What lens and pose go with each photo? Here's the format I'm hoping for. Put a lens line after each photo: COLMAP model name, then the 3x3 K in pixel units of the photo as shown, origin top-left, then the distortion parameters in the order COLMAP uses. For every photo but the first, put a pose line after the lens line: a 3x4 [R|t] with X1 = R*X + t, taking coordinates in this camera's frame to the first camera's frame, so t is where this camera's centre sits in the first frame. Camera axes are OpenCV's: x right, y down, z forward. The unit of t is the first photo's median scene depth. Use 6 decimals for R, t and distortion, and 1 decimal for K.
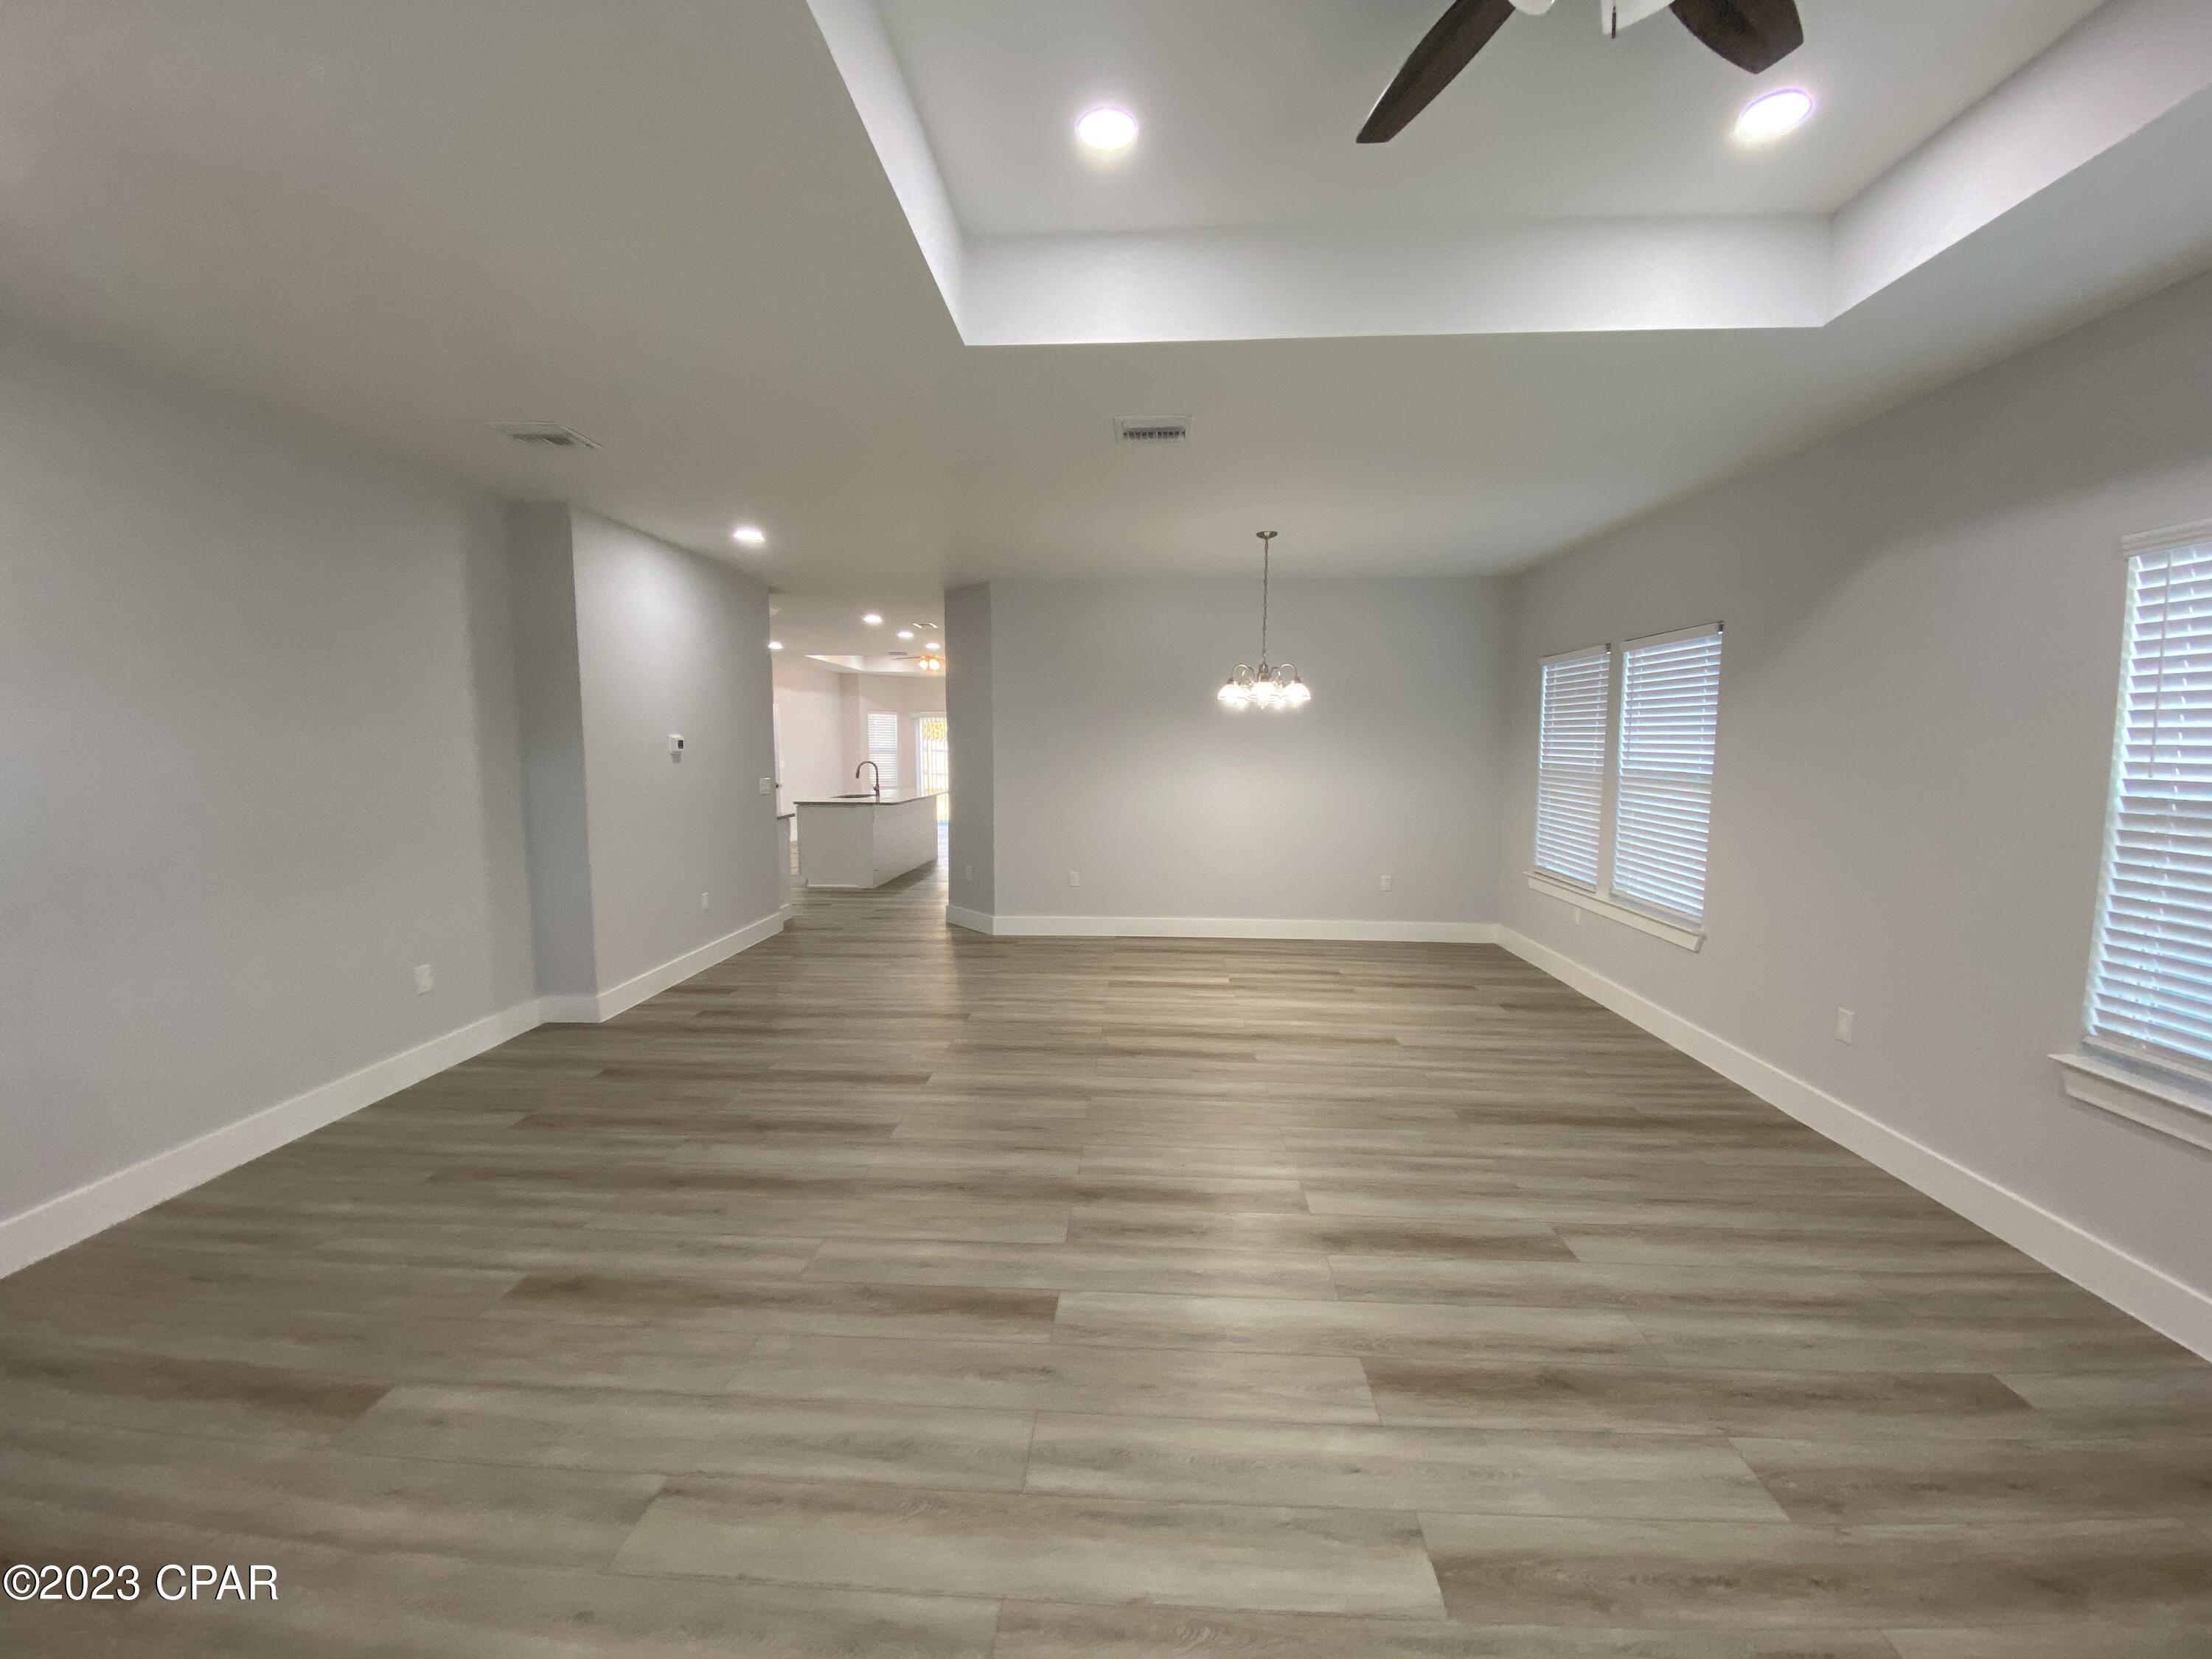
lens RADIAL K [[885.5, 0, 1105.1], [0, 885.5, 833.8], [0, 0, 1]] dist [0.035075, -0.028623]
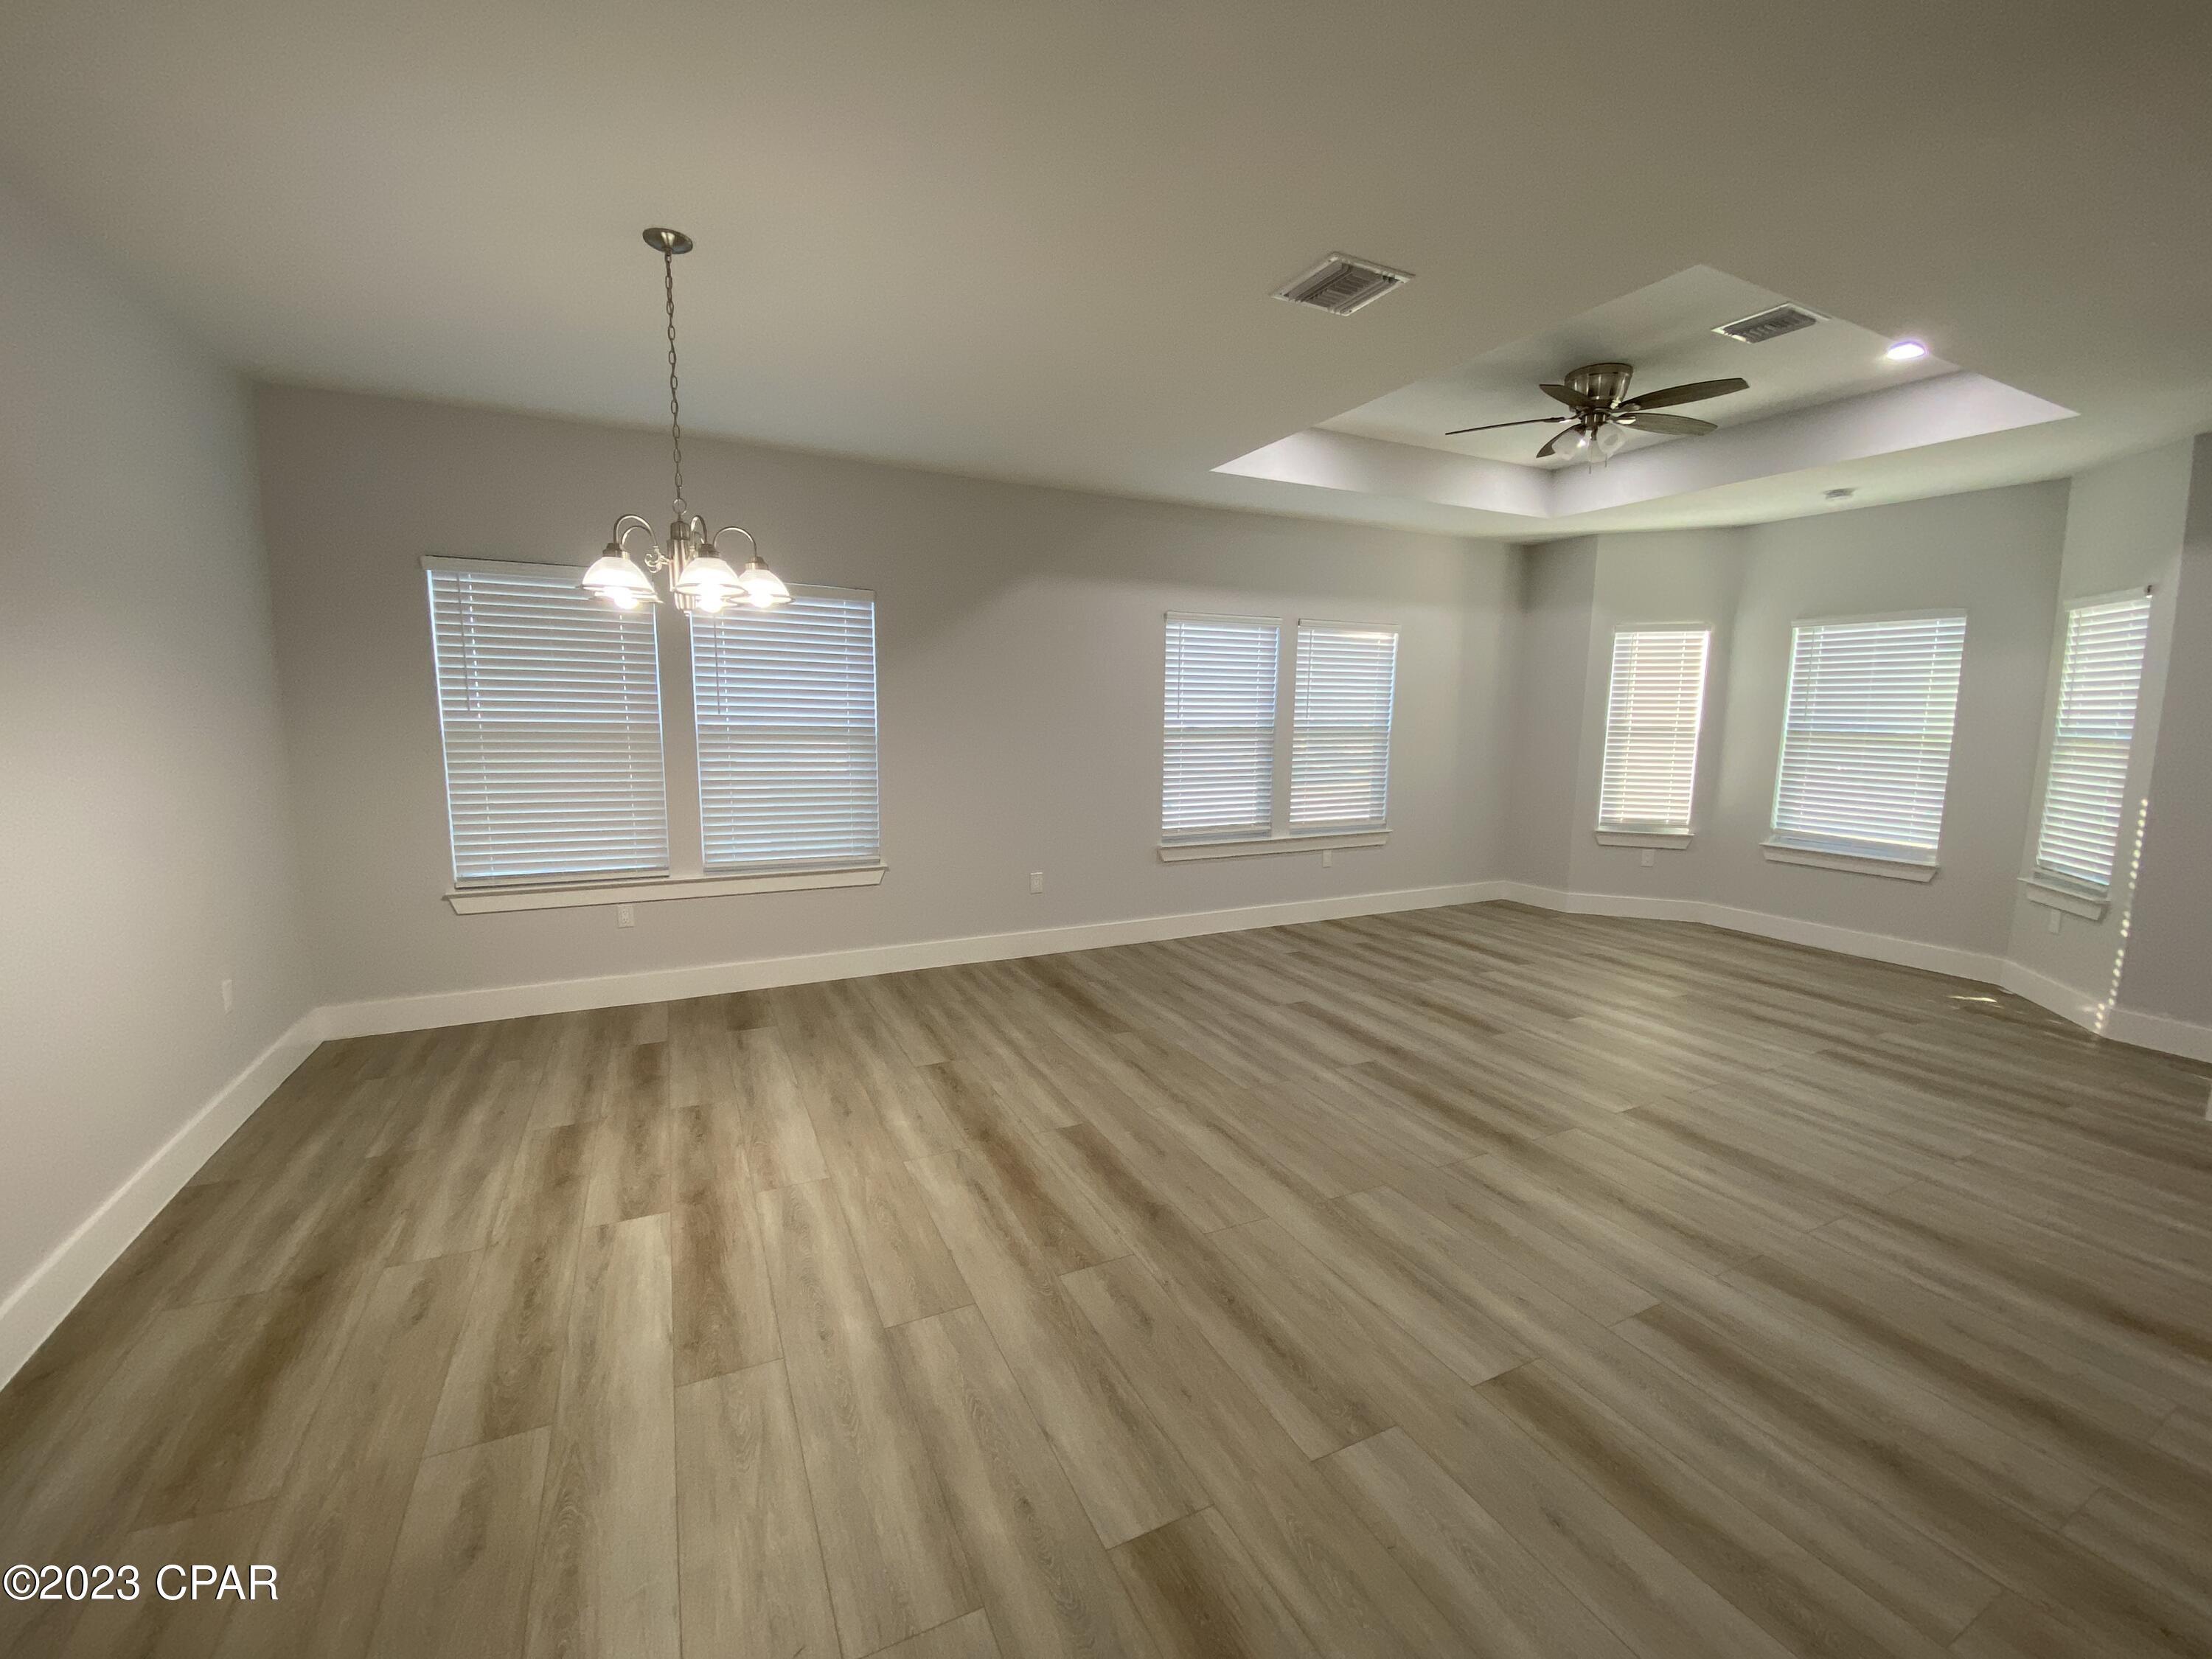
lens RADIAL K [[885.5, 0, 1105.1], [0, 885.5, 833.8], [0, 0, 1]] dist [0.035075, -0.028623]
pose [[-0.489819, -0.127567, 0.862441, -0.546250], [0.076705, 0.979095, 0.188386, -0.149349], [-0.868443, 0.158429, -0.469794, 1.552819]]
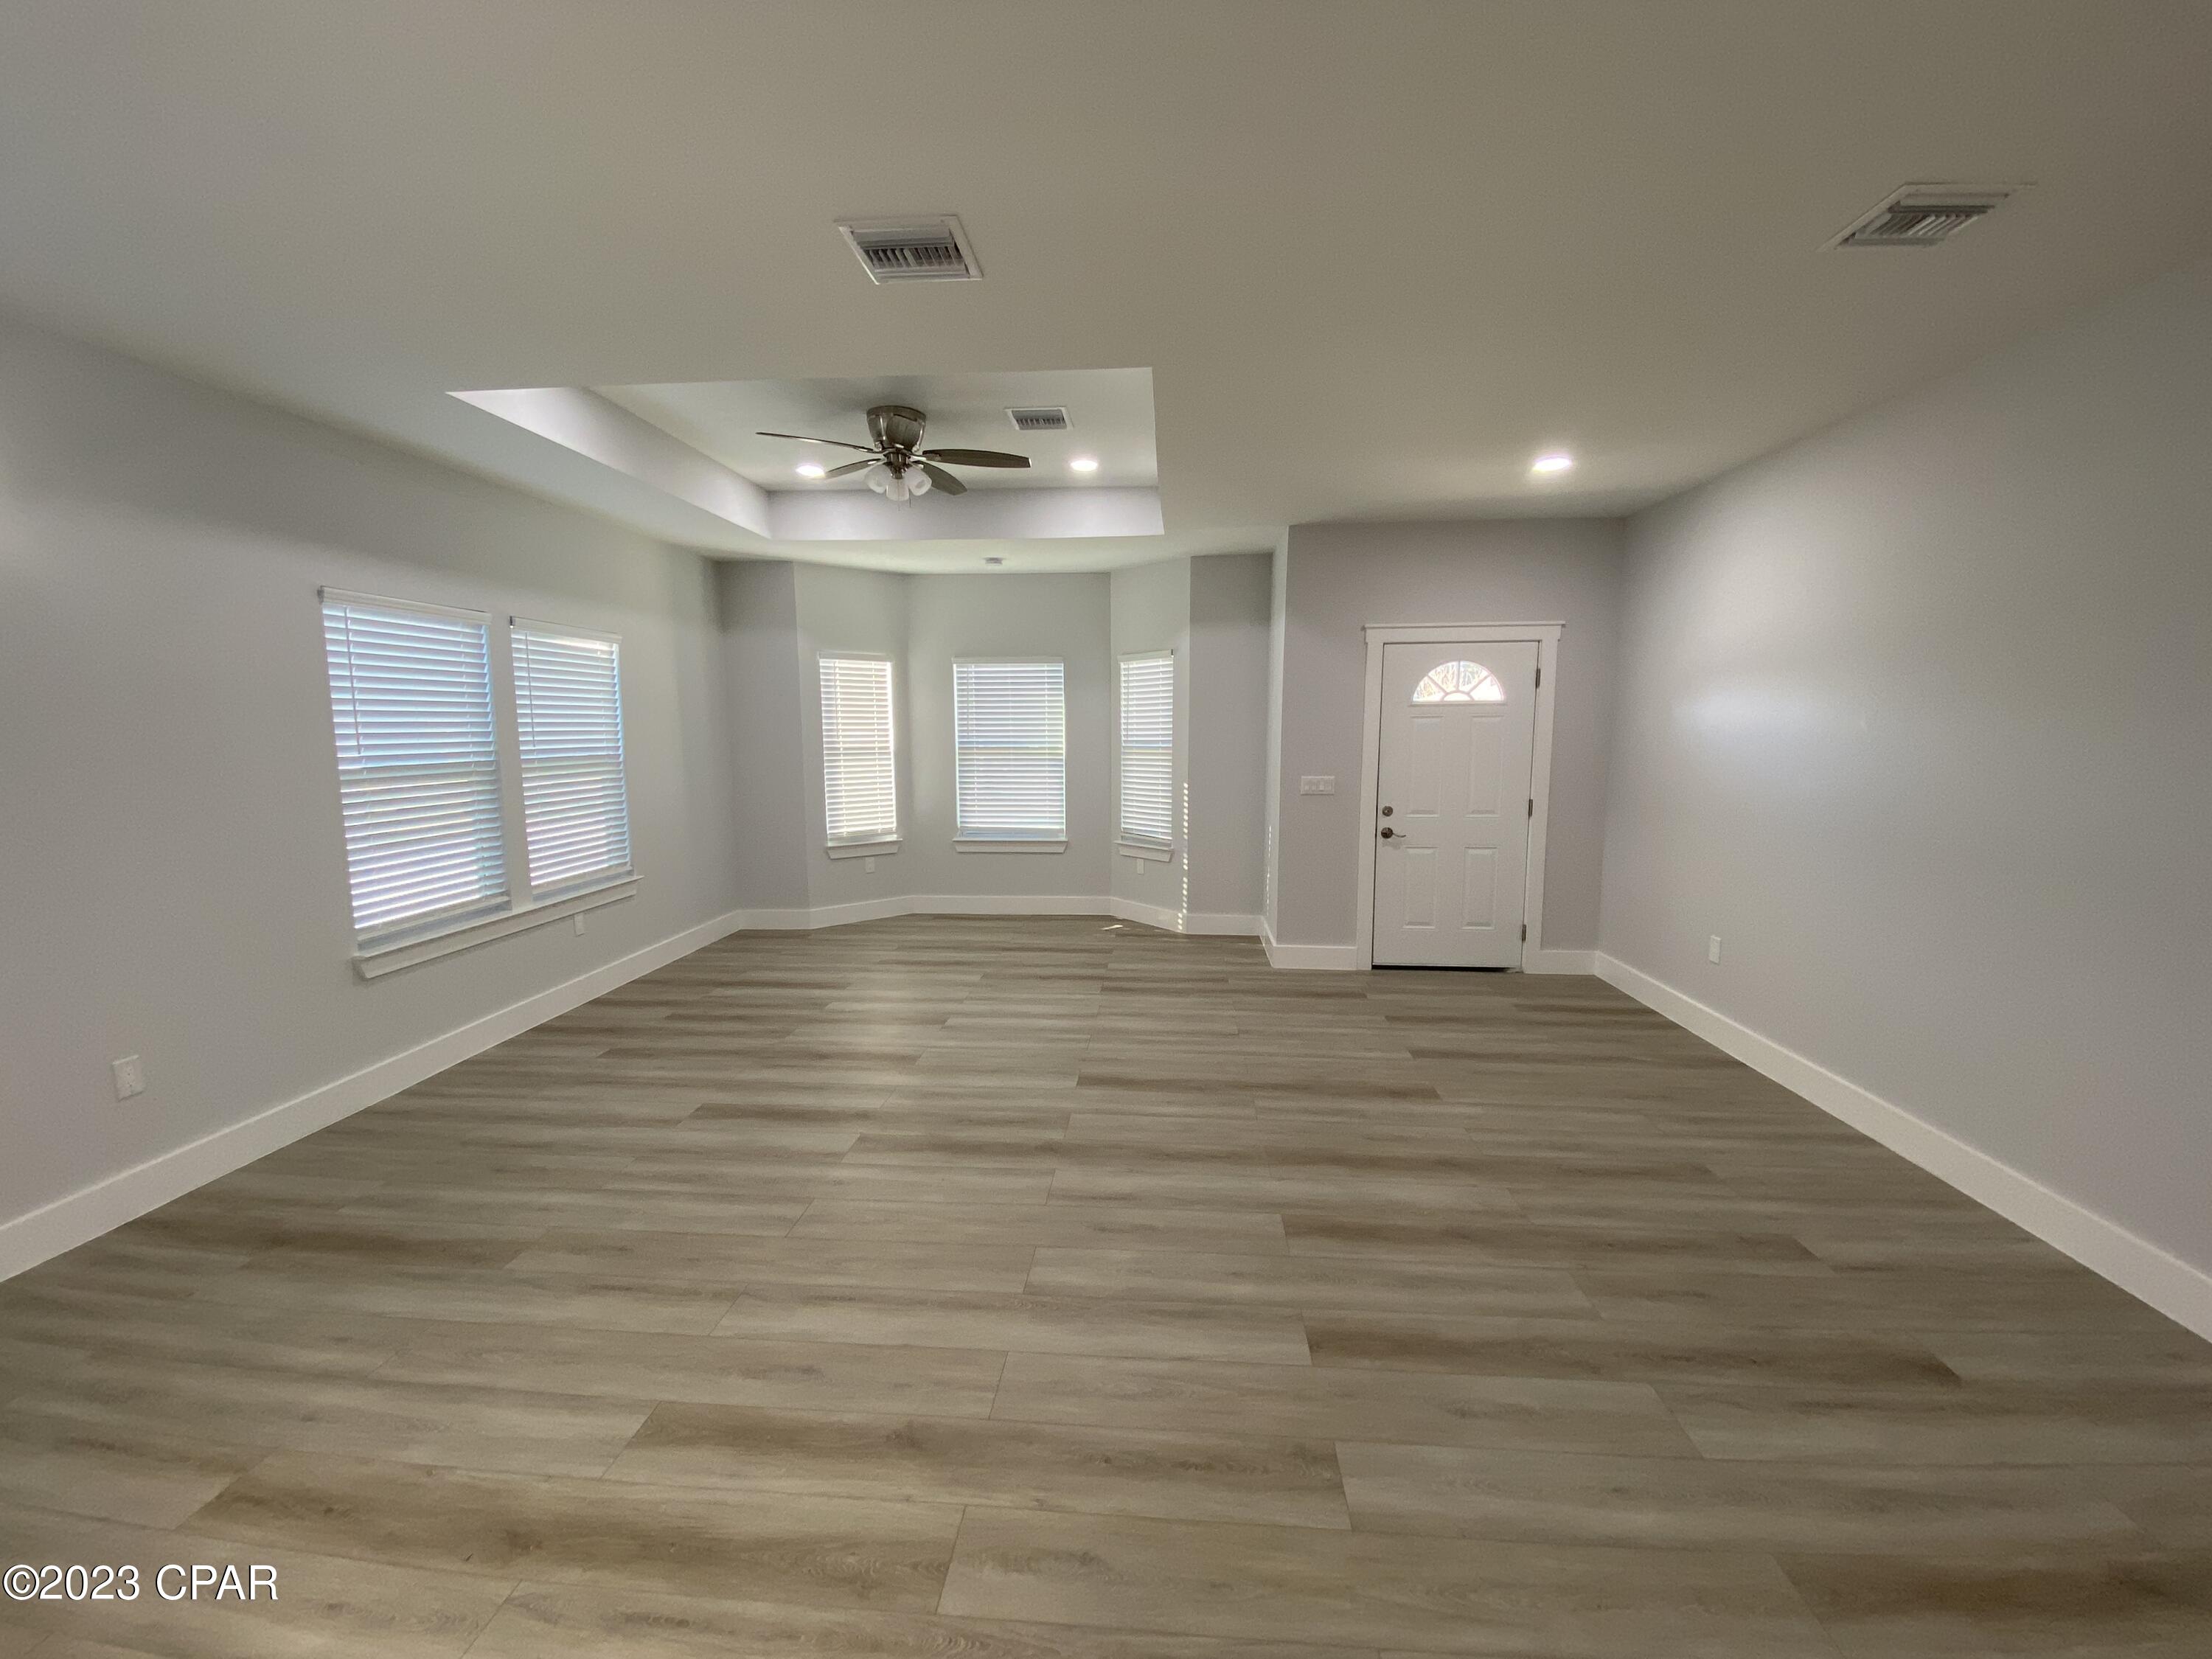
lens RADIAL K [[885.5, 0, 1105.1], [0, 885.5, 833.8], [0, 0, 1]] dist [0.035075, -0.028623]
pose [[-0.999721, 0.000161, 0.023602, -0.096546], [0.005301, 0.975961, 0.217880, -0.173547], [-0.022999, 0.217944, -0.975690, 1.663369]]
